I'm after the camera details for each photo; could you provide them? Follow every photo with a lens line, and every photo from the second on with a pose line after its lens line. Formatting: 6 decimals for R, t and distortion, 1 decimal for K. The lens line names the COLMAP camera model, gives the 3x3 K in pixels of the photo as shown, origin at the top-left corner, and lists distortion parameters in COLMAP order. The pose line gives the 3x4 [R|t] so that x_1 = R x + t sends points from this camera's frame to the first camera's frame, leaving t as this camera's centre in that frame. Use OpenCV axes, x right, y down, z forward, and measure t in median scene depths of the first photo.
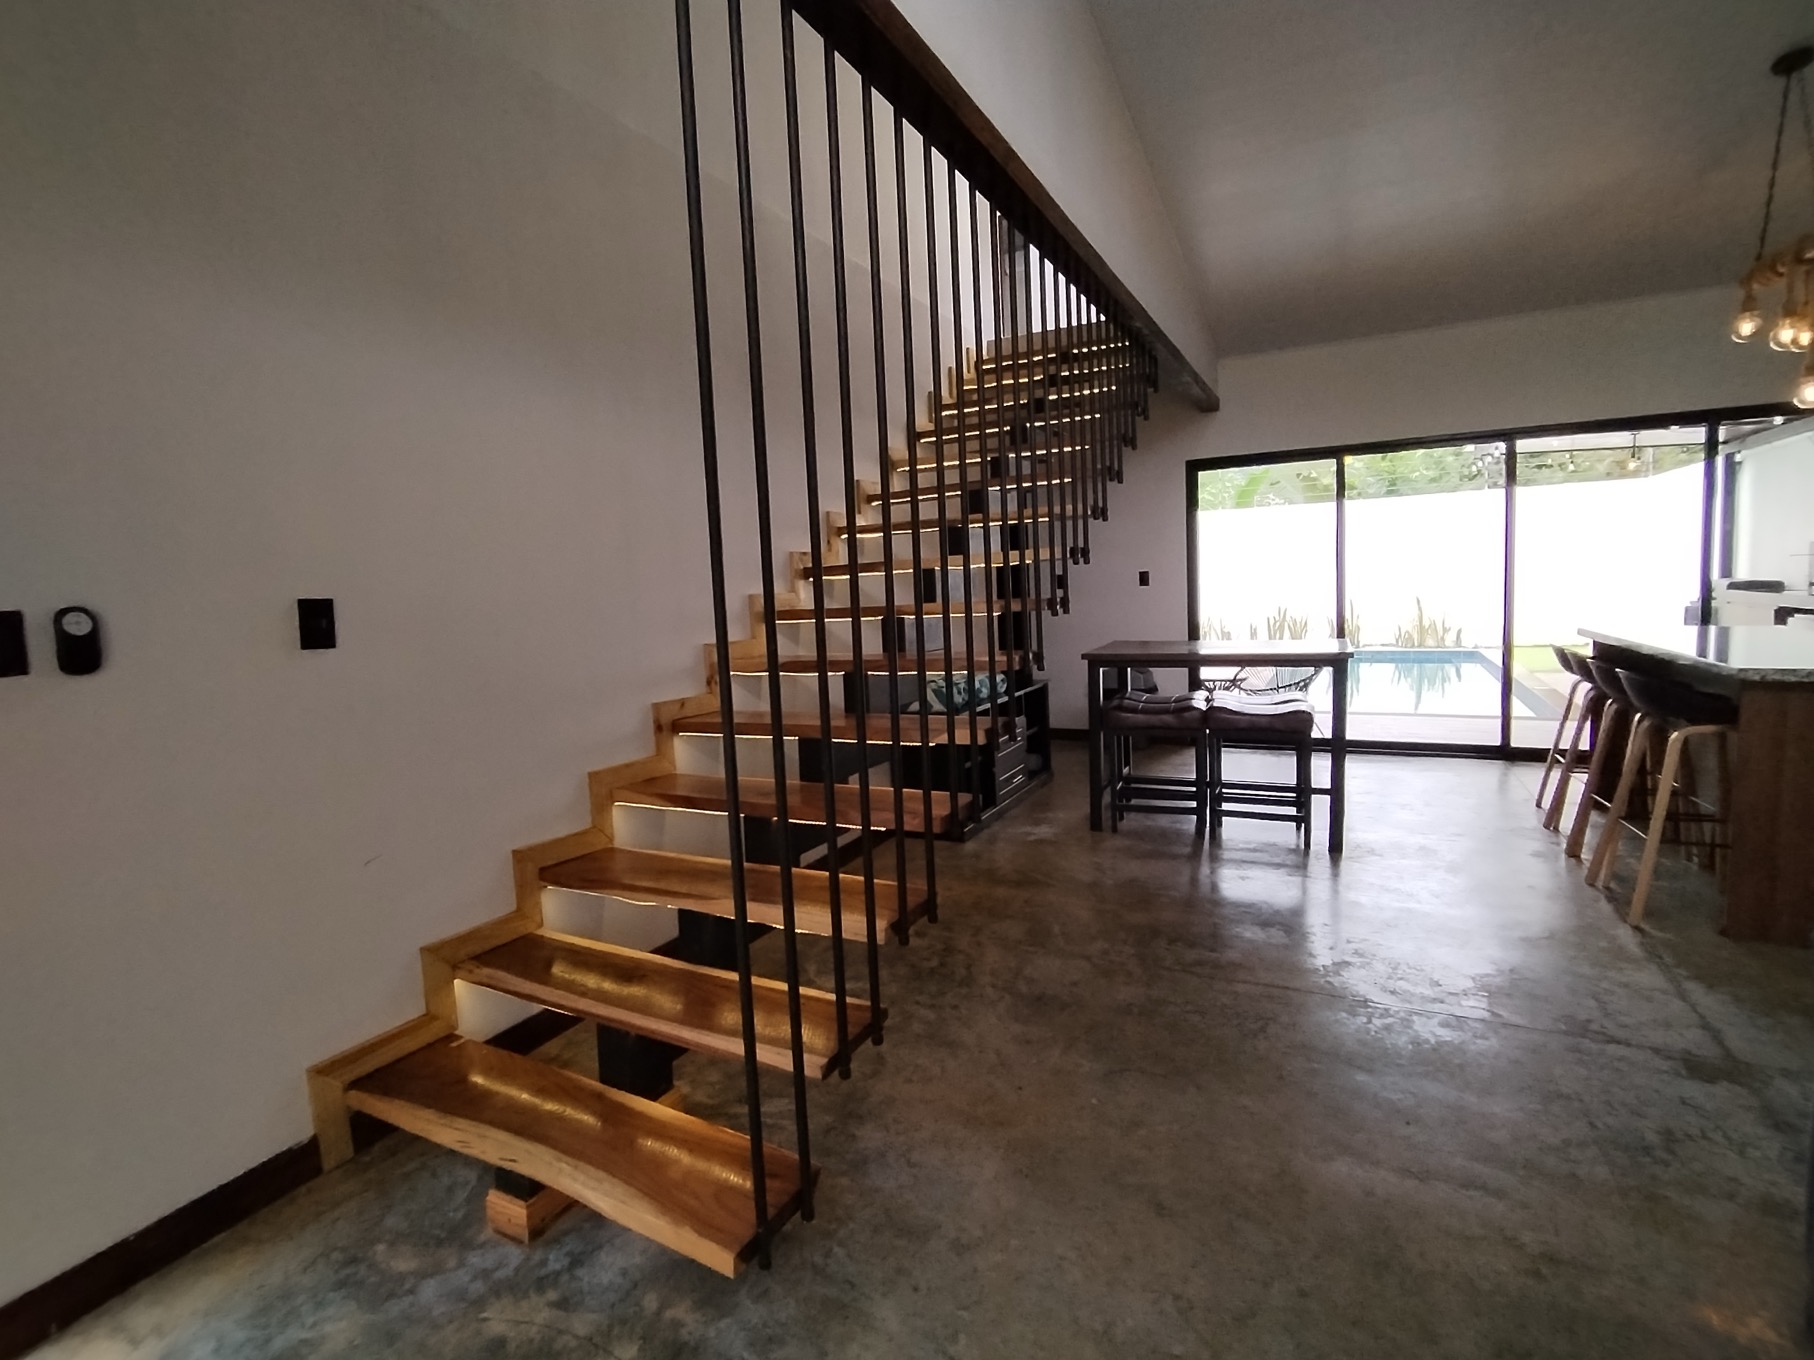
lens RADIAL K [[878.4, 0, 887.5], [0, 878.4, 659.8], [0, 0, 1]] dist [-0.005708, 0.001327]
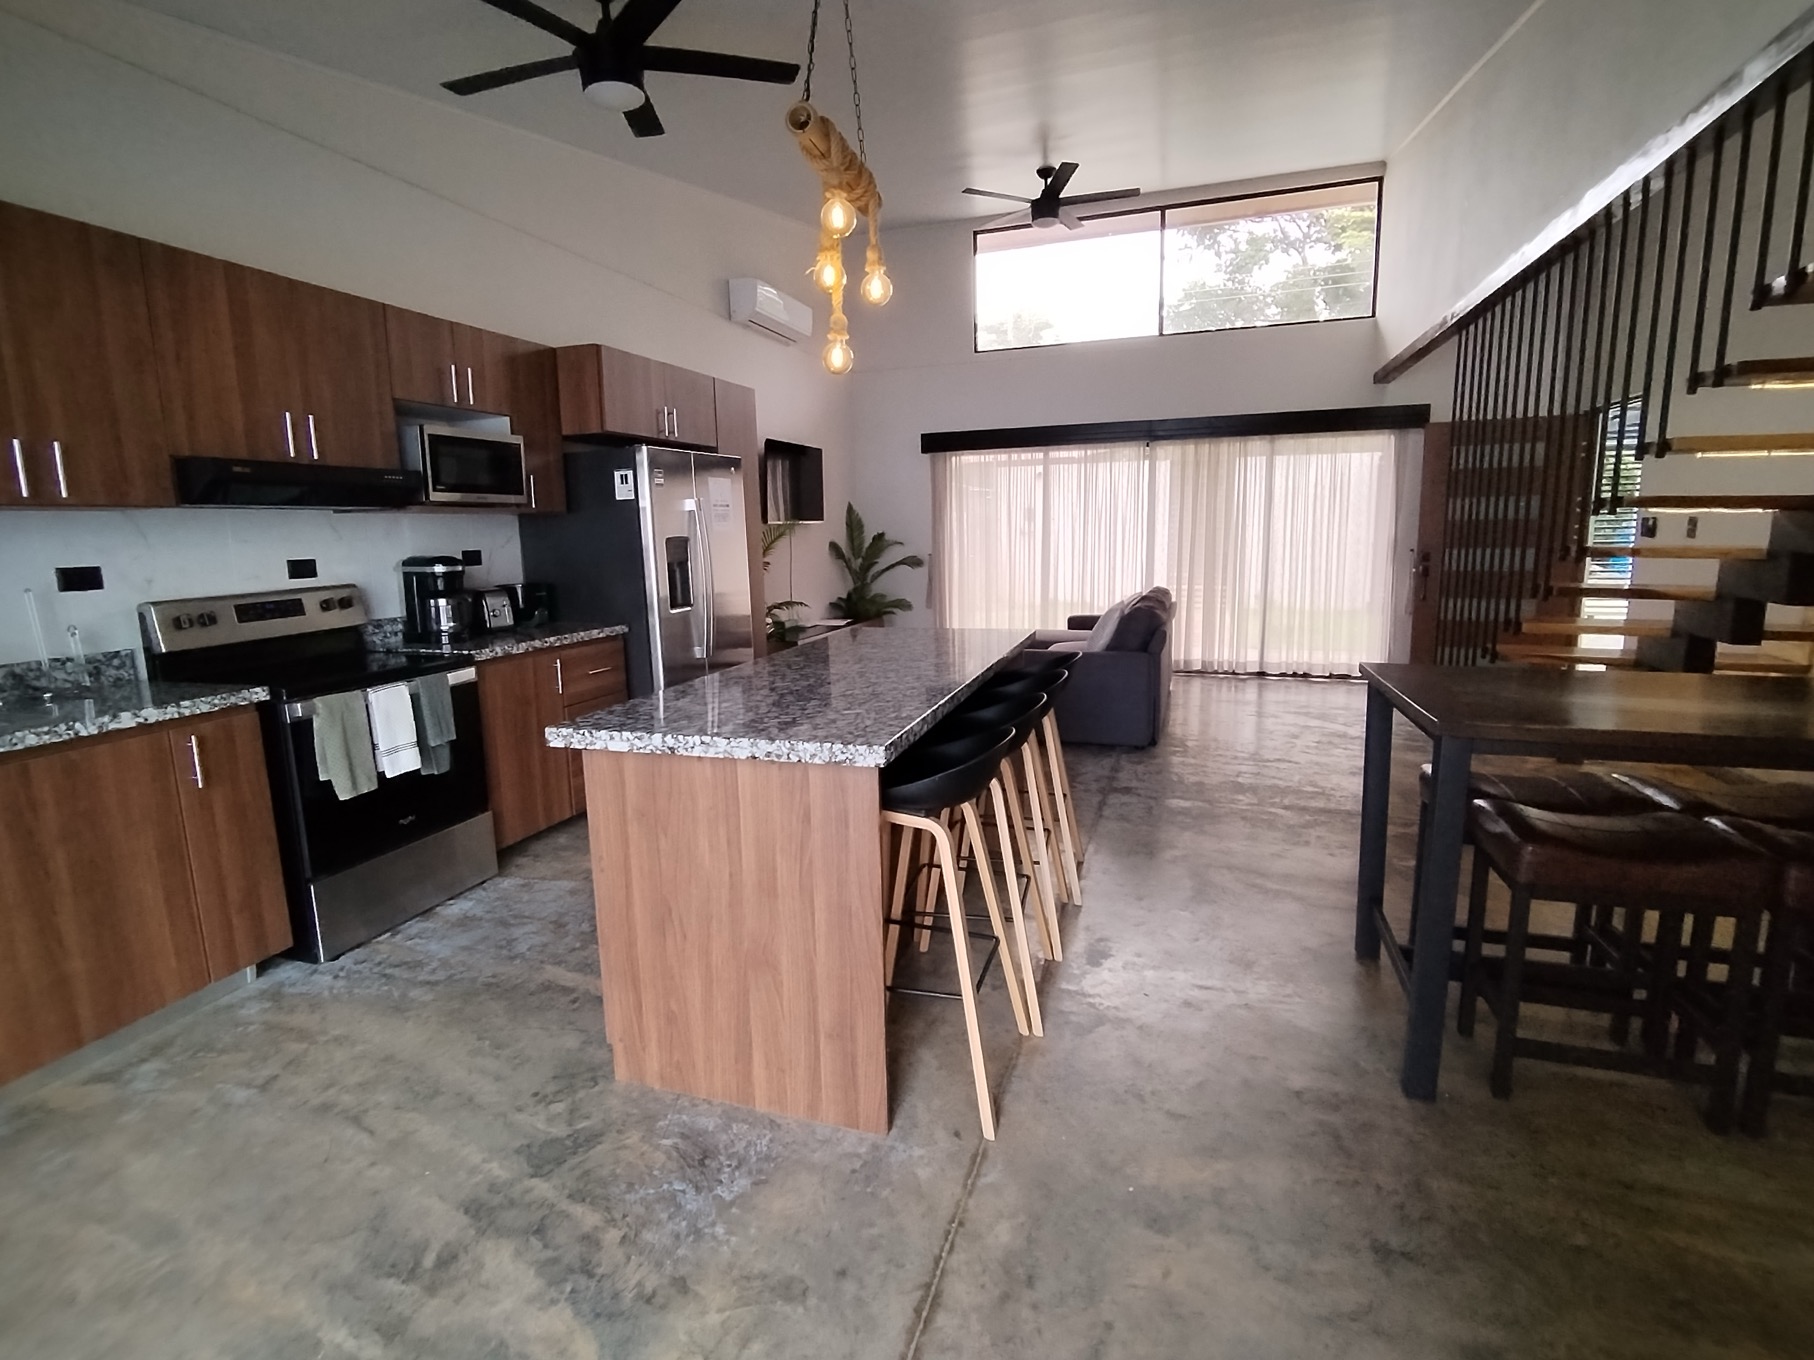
lens RADIAL K [[878.4, 0, 887.5], [0, 878.4, 659.8], [0, 0, 1]] dist [-0.005708, 0.001327]
pose [[-0.987371, 0.082418, -0.135295, 0.435491], [0.047095, 0.968112, 0.246050, -0.088865], [0.151260, 0.236571, -0.959768, 0.707351]]
